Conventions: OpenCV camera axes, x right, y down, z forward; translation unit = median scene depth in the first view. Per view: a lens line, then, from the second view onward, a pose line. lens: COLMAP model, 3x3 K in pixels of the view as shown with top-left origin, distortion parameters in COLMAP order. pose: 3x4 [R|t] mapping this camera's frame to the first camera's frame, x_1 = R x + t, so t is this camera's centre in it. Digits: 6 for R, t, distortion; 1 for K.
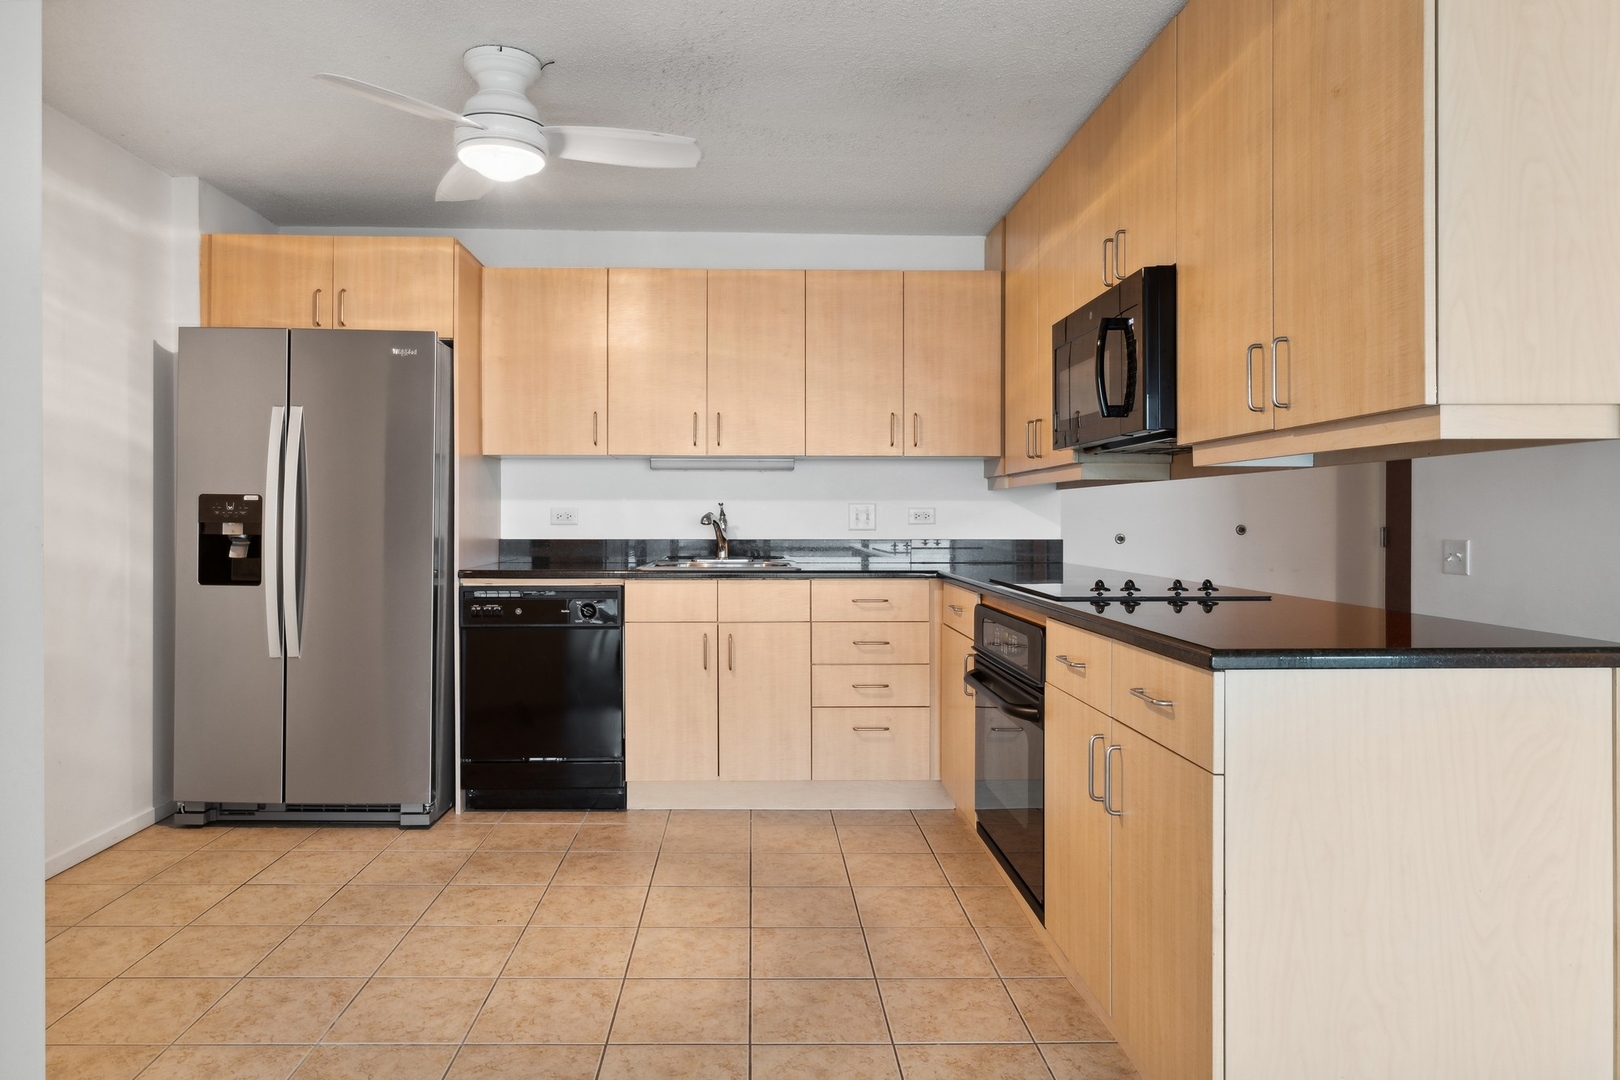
lens RADIAL K [[1008.8, 0, 759.5], [0, 1008.8, 523.1], [0, 0, 1]] dist [0.002395, 0.000090]
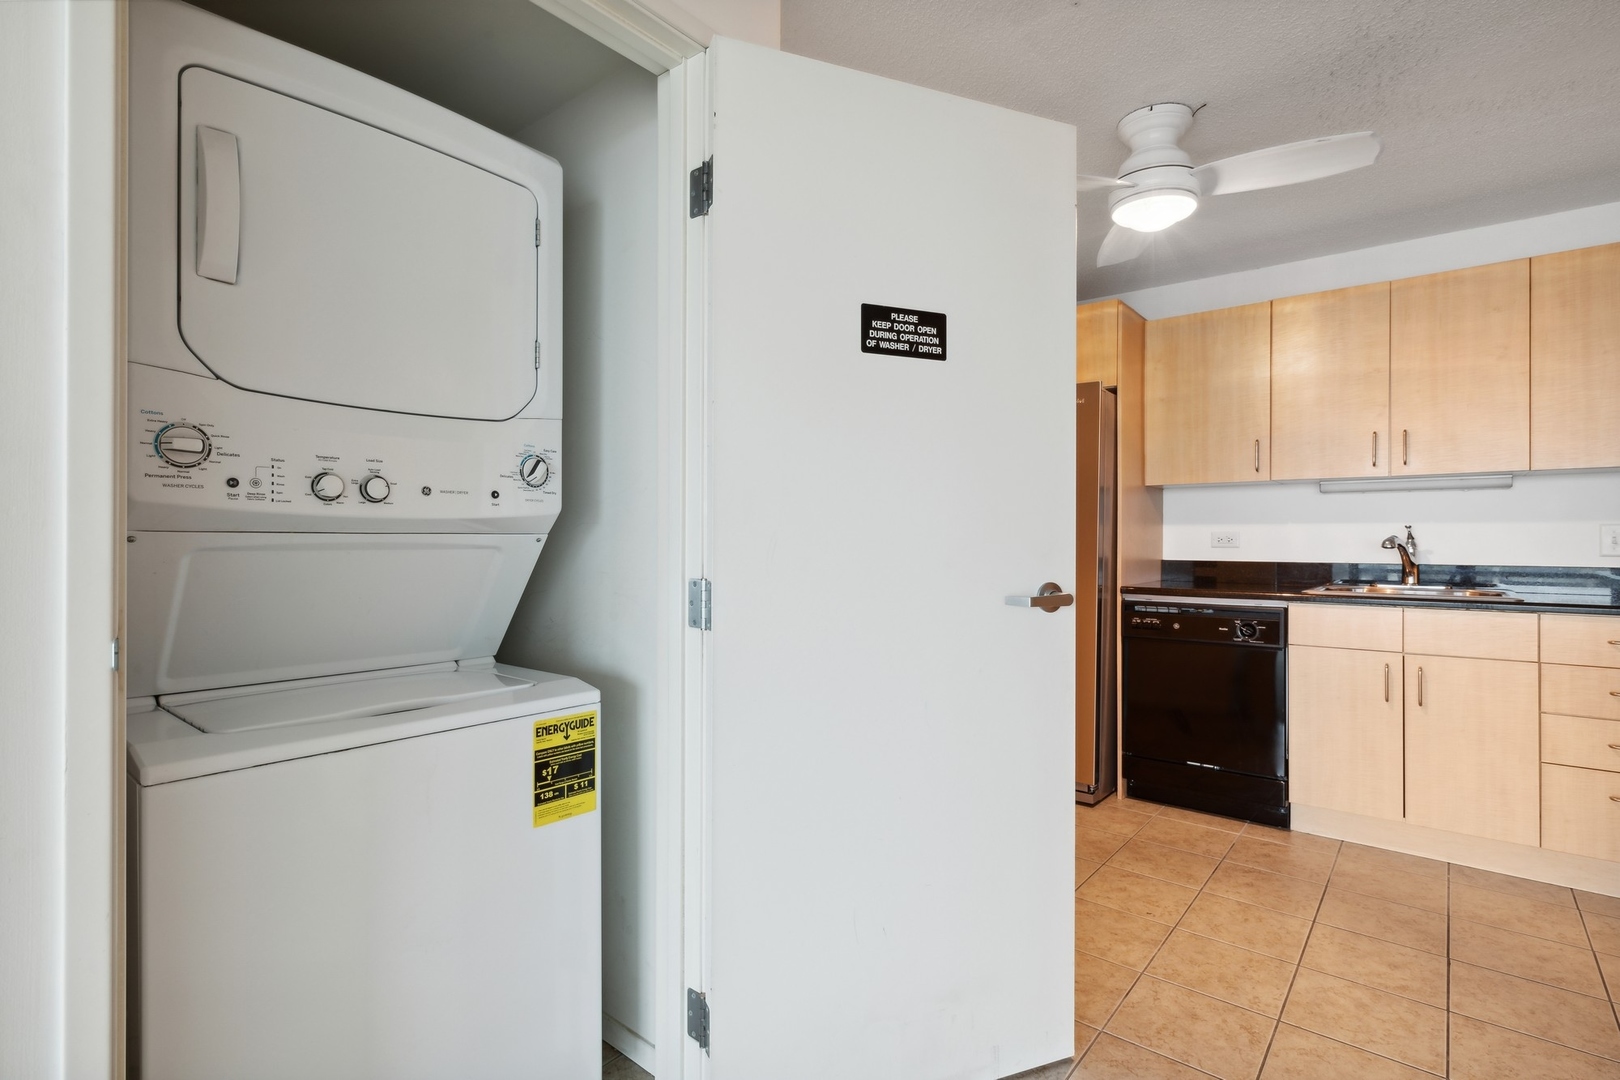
lens RADIAL K [[779.1, 0, 817.1], [0, 779.1, 539.9], [0, 0, 1]] dist [0.004246, -0.000680]
pose [[0.771264, 0.000503, -0.636516, 0.000094], [-0.005190, 0.999971, -0.005499, 0.000242], [0.636495, 0.007545, 0.771244, 0.098516]]
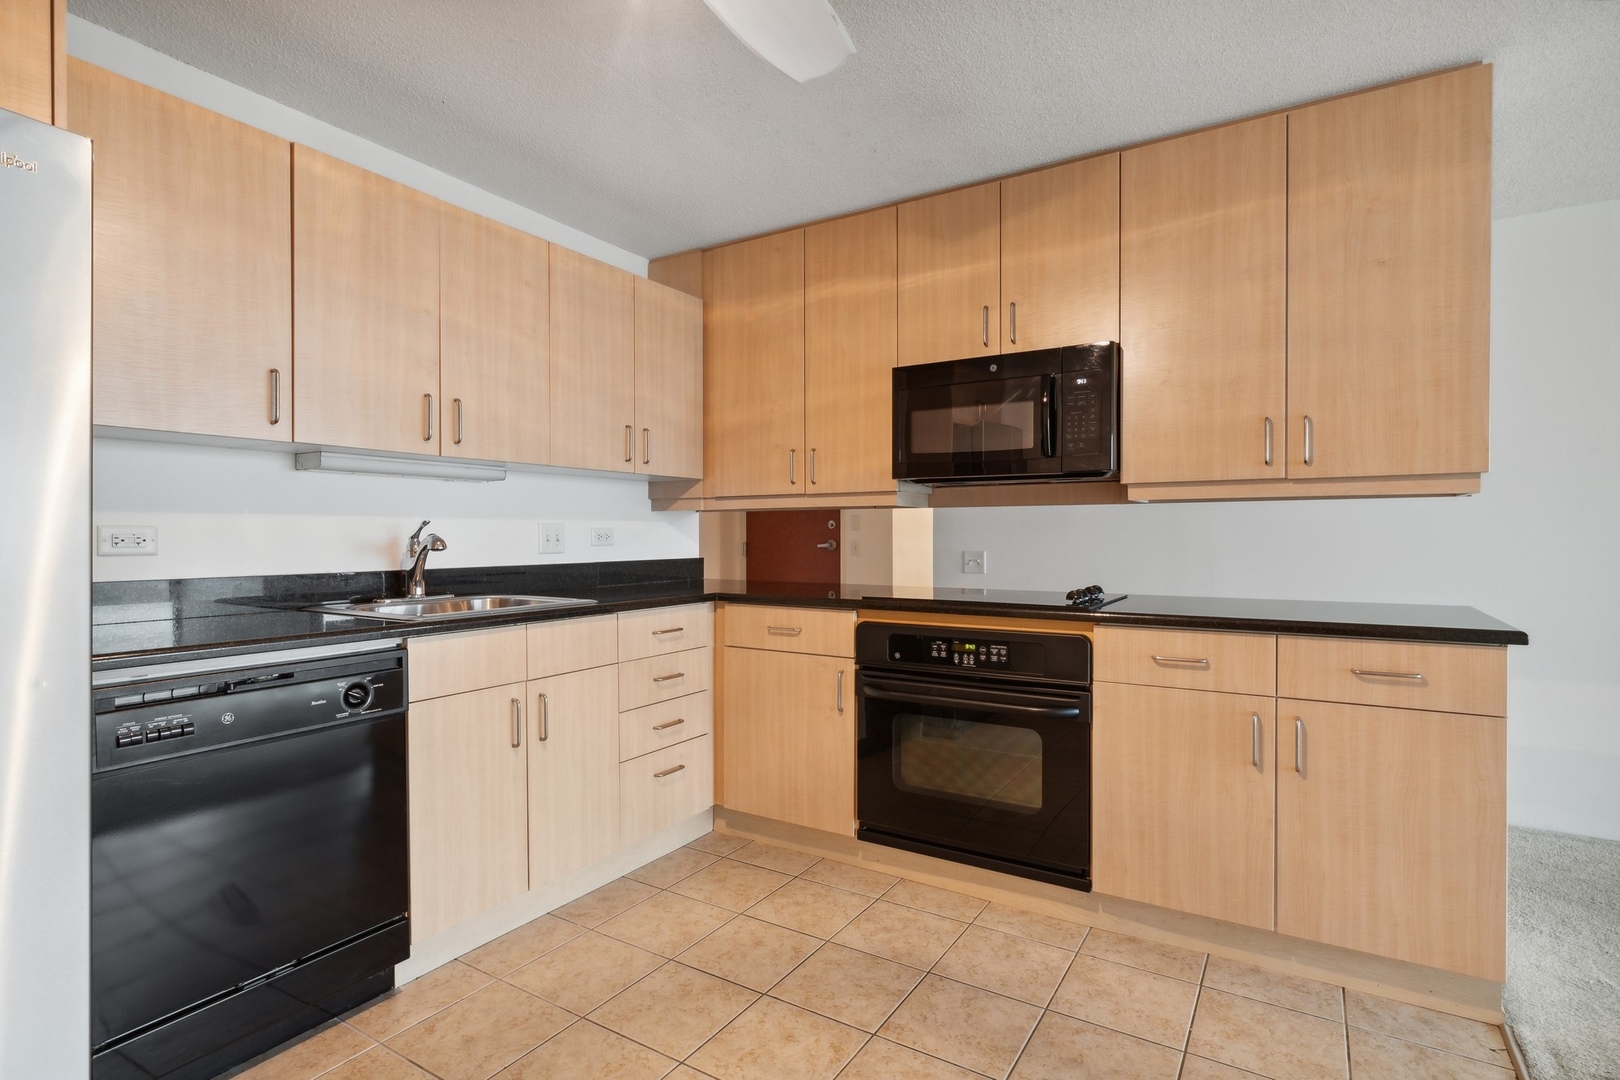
lens RADIAL K [[799.3, 0, 810.7], [0, 799.3, 541.8], [0, 0, 1]] dist [-0.002754, -0.000081]
pose [[0.533784, -0.010738, 0.845552, -0.449139], [0.006928, 0.999941, 0.008325, -0.008773], [-0.845592, 0.001414, 0.533827, 0.527925]]
